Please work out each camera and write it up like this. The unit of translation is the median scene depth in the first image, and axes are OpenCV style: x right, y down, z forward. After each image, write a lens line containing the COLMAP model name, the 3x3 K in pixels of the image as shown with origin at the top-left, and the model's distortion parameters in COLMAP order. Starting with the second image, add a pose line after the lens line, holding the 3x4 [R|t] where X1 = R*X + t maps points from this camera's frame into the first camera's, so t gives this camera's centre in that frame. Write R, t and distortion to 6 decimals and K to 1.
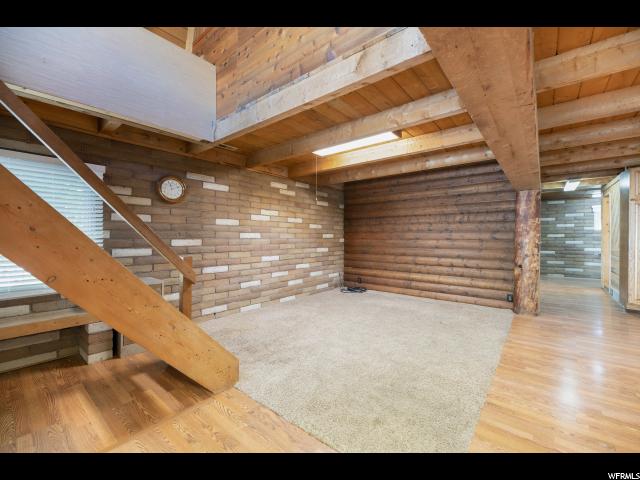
lens RADIAL K [[266.0, 0, 331.5], [0, 266.0, 239.0], [0, 0, 1]] dist [-0.007721, -0.001888]
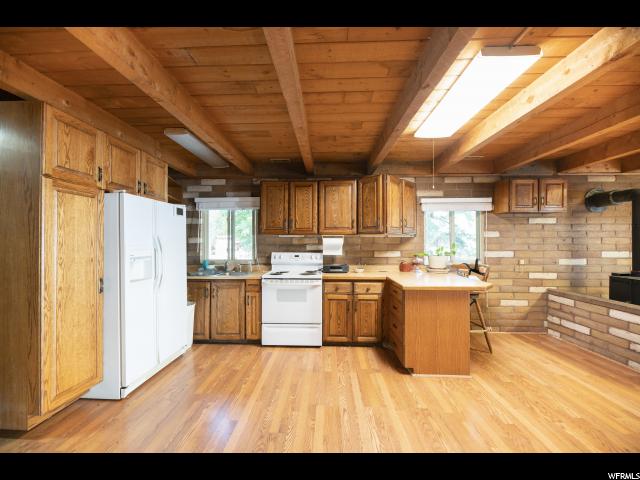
lens RADIAL K [[266.0, 0, 308.7], [0, 266.0, 240.8], [0, 0, 1]] dist [-0.007721, -0.001888]
pose [[-0.585123, -0.000509, 0.810945, 0.446812], [0.002273, 0.999995, 0.002268, -0.034134], [-0.810942, 0.003170, -0.585118, 0.761229]]
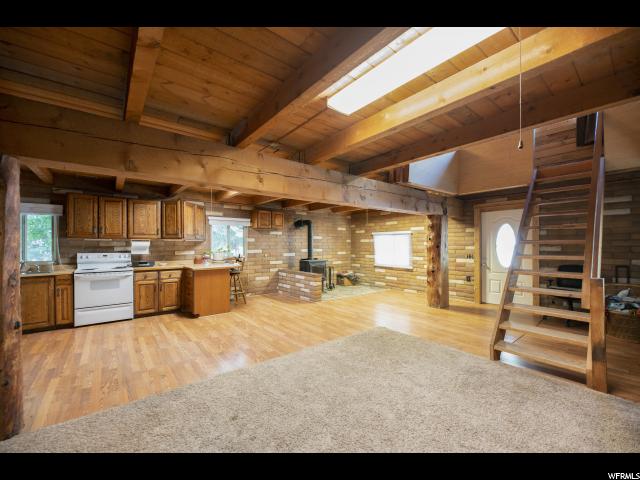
lens RADIAL K [[266.0, 0, 333.9], [0, 266.0, 246.9], [0, 0, 1]] dist [-0.007721, -0.001888]
pose [[-0.985901, 0.000237, 0.167330, 0.101096], [0.002119, 0.999937, 0.011068, -0.028436], [-0.167317, 0.011266, -0.985839, 1.158834]]
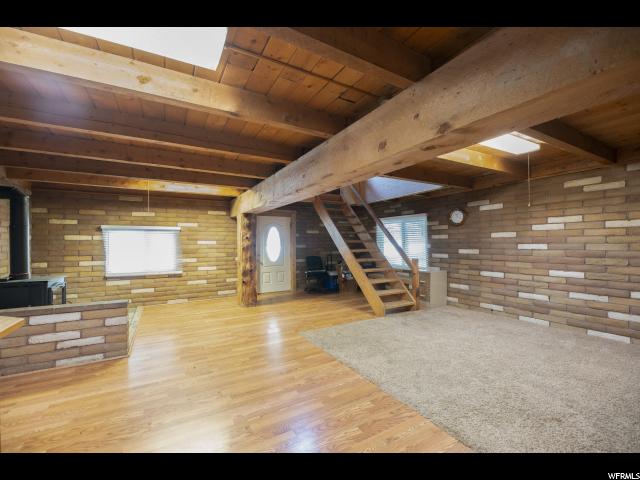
lens RADIAL K [[256.4, 0, 321.7], [0, 256.4, 239.0], [0, 0, 1]] dist [-0.019049, 0.000331]
pose [[-0.343876, -0.014804, -0.938898, 0.824549], [0.000621, 0.999872, -0.015993, -0.026220], [0.939015, -0.006083, -0.343823, 0.585391]]
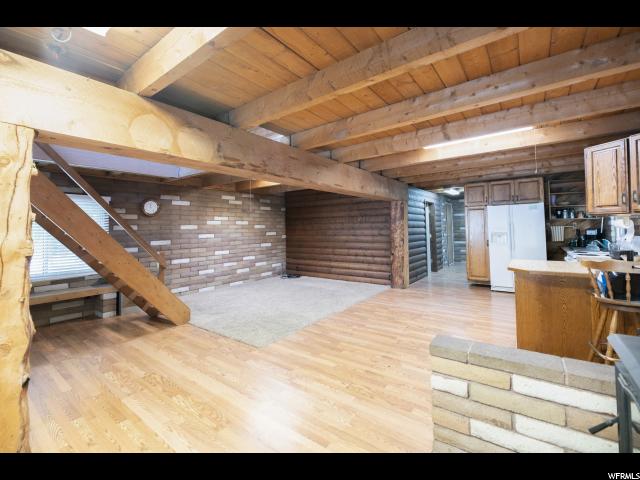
lens RADIAL K [[284.0, 0, 308.9], [0, 284.0, 214.6], [0, 0, 1]] dist [-0.019593, -0.001104]
pose [[0.999731, -0.022813, -0.004129, 0.232807], [0.022546, 0.998171, -0.056086, -0.029223], [0.005401, 0.055978, 0.998417, -0.461898]]
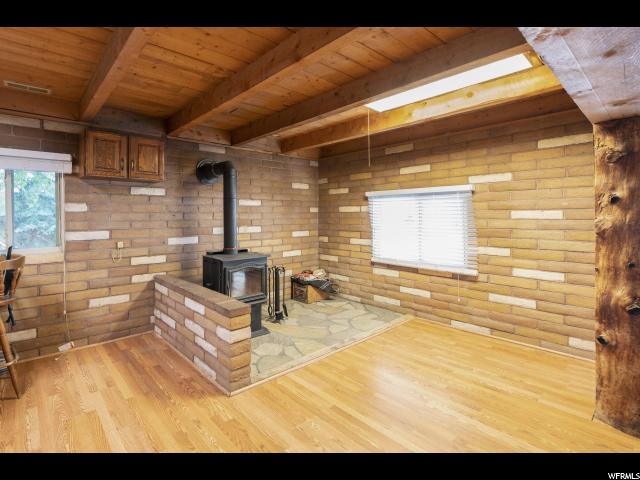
lens RADIAL K [[316.6, 0, 267.0], [0, 316.6, 215.2], [0, 0, 1]] dist [0.004261, -0.010307]
pose [[-0.974483, 0.005465, 0.224396, 0.229065], [0.006398, 0.999974, 0.003430, -0.034335], [-0.224372, 0.004778, -0.974492, 0.401172]]
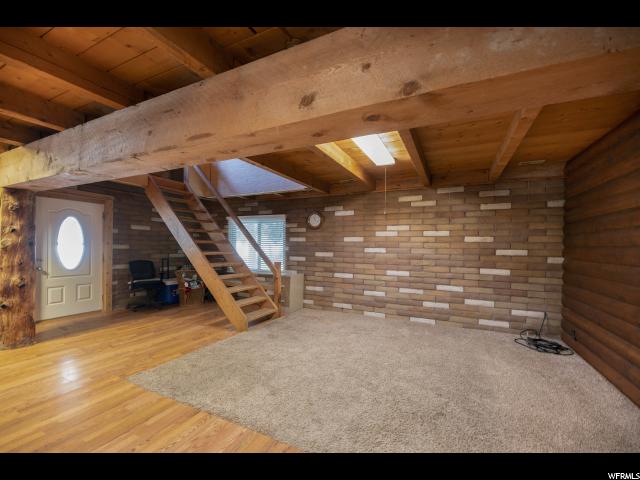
lens RADIAL K [[266.0, 0, 318.5], [0, 266.0, 246.1], [0, 0, 1]] dist [-0.007721, -0.001888]
pose [[0.227894, 0.000856, -0.973686, 0.722940], [-0.018655, 0.999820, -0.003487, -0.022013], [0.973507, 0.018958, 0.227869, 0.505636]]
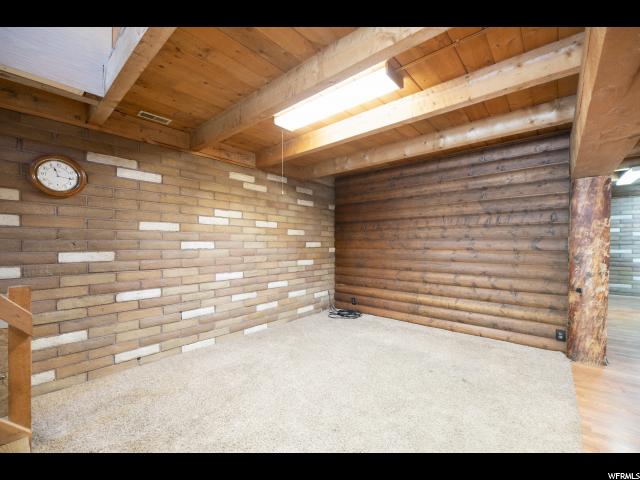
lens RADIAL K [[278.8, 0, 333.1], [0, 278.8, 245.1], [0, 0, 1]] dist [-0.008468, 0.001661]
pose [[0.999997, -0.002188, -0.000473, 0.062391], [0.002187, 0.999994, -0.002791, -0.010310], [0.000479, 0.002790, 0.999996, 0.240026]]
